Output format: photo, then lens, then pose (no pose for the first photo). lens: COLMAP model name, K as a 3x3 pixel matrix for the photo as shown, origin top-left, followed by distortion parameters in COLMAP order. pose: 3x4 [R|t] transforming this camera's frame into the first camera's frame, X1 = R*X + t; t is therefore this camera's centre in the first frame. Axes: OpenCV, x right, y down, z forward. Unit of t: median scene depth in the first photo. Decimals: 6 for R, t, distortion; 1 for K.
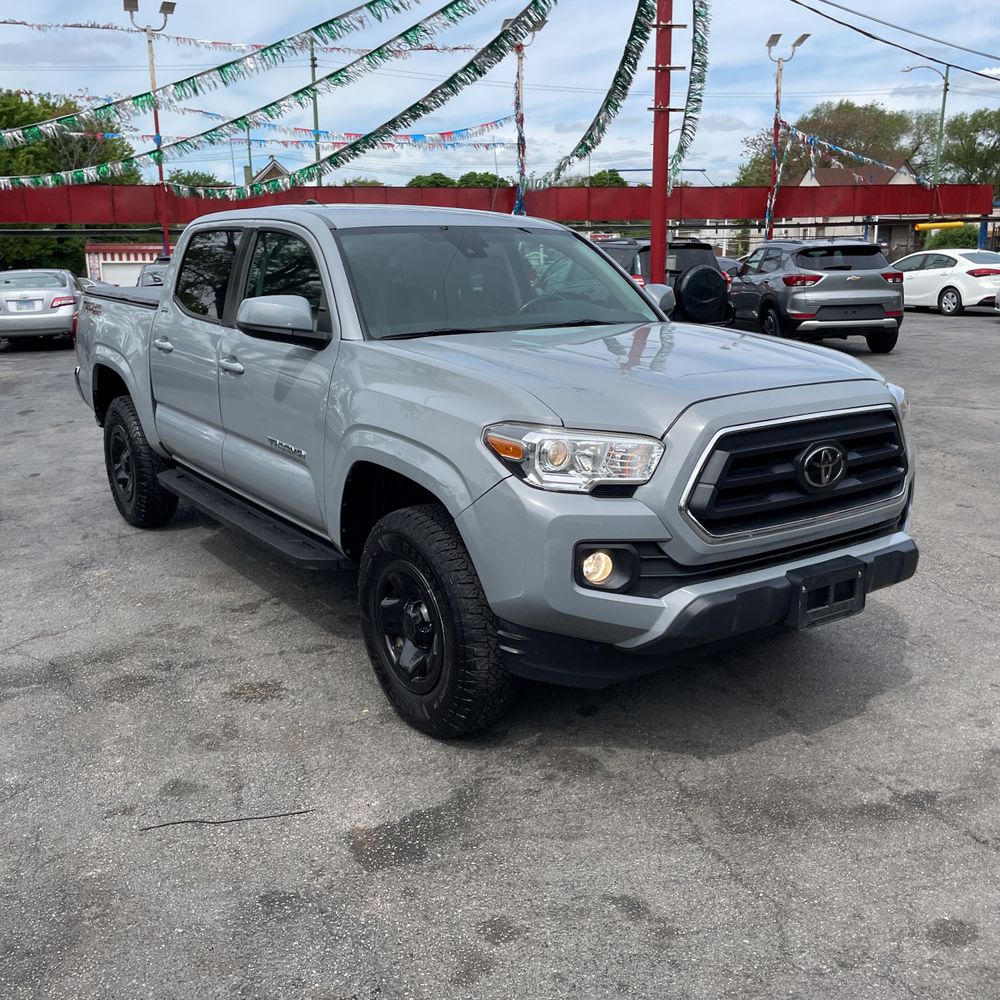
lens RADIAL K [[1011.9, 0, 496.3], [0, 1011.9, 495.8], [0, 0, 1]] dist [0.095262, -0.140819]
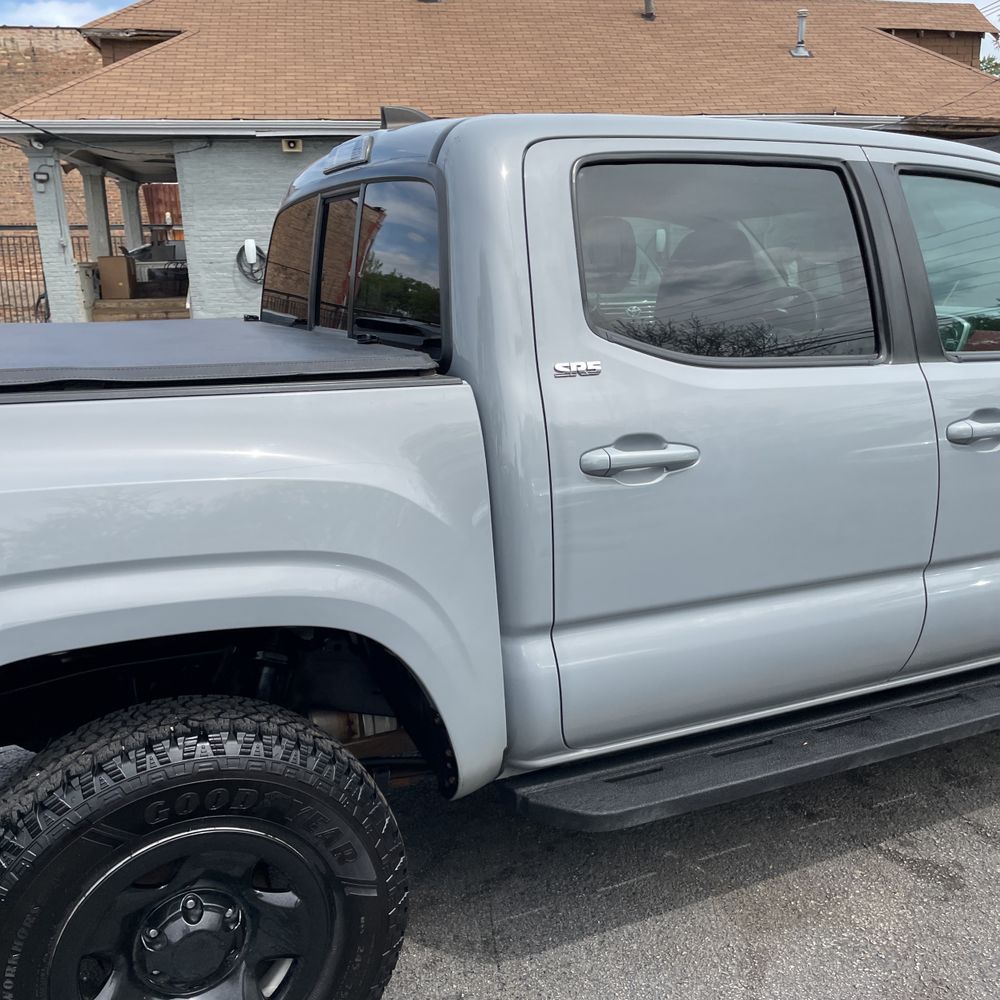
lens RADIAL K [[1009.1, 0, 500.4], [0, 1009.1, 511.3], [0, 0, 1]] dist [0.100804, -0.133019]
pose [[0.156357, -0.226268, 0.961434, -0.997376], [0.244395, 0.952000, 0.184302, -0.300464], [-0.956987, 0.206153, 0.204150, 1.402719]]
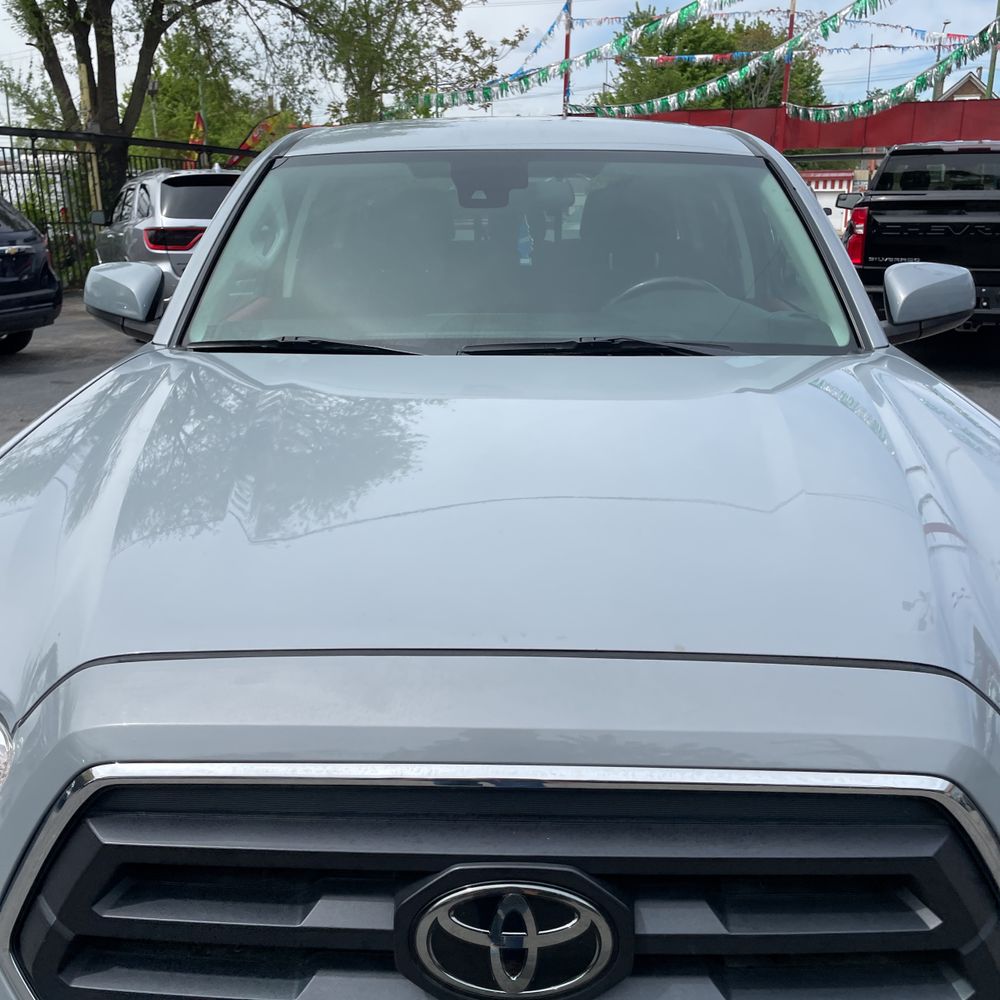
lens RADIAL K [[1015.5, 0, 496.4], [0, 1015.5, 509.4], [0, 0, 1]] dist [0.102788, -0.157969]
pose [[0.802572, 0.188726, -0.565916, 0.398160], [-0.145069, 0.981906, 0.121720, -0.165172], [0.578648, -0.015592, 0.815428, 0.631993]]
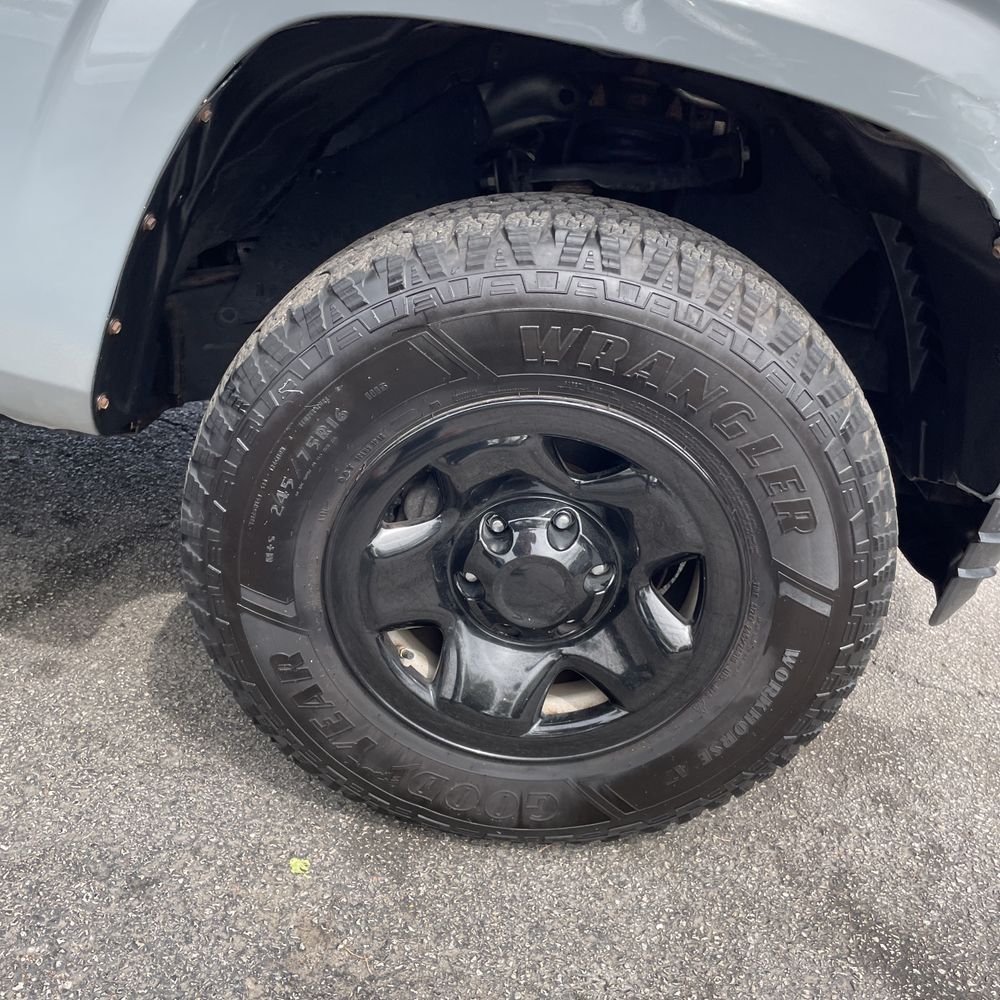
lens RADIAL K [[992.6, 0, 500.0], [0, 992.6, 500.0], [0, 0, 1]] dist [0.035594, -0.001833]
pose [[0.590401, -0.275600, 0.758598, -0.306955], [0.054010, 0.951278, 0.303567, 0.004349], [-0.805301, -0.138254, 0.576521, 0.782996]]
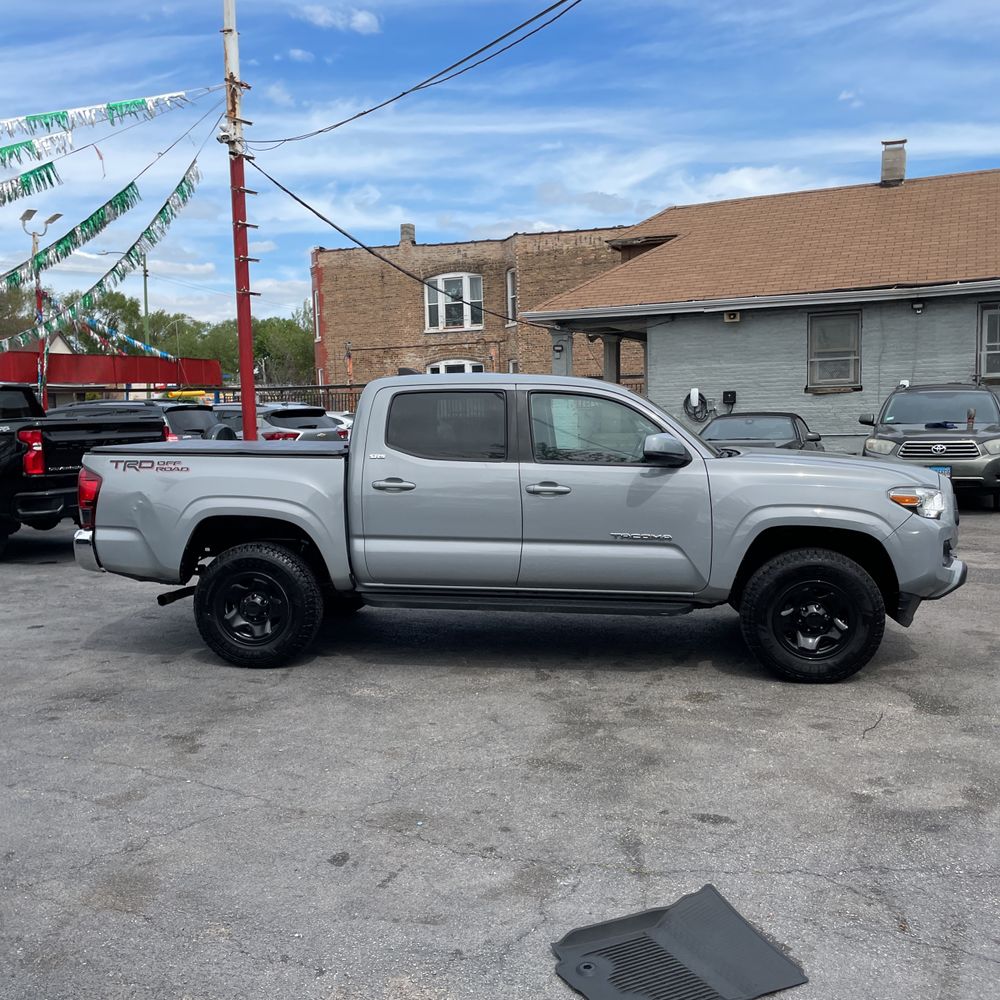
lens RADIAL K [[1009.1, 0, 500.4], [0, 1009.1, 511.3], [0, 0, 1]] dist [0.100804, -0.133019]
pose [[0.674560, -0.073286, 0.734574, -1.578560], [0.176937, 0.982106, -0.064500, -0.029622], [-0.716703, 0.173482, 0.675456, 0.185371]]
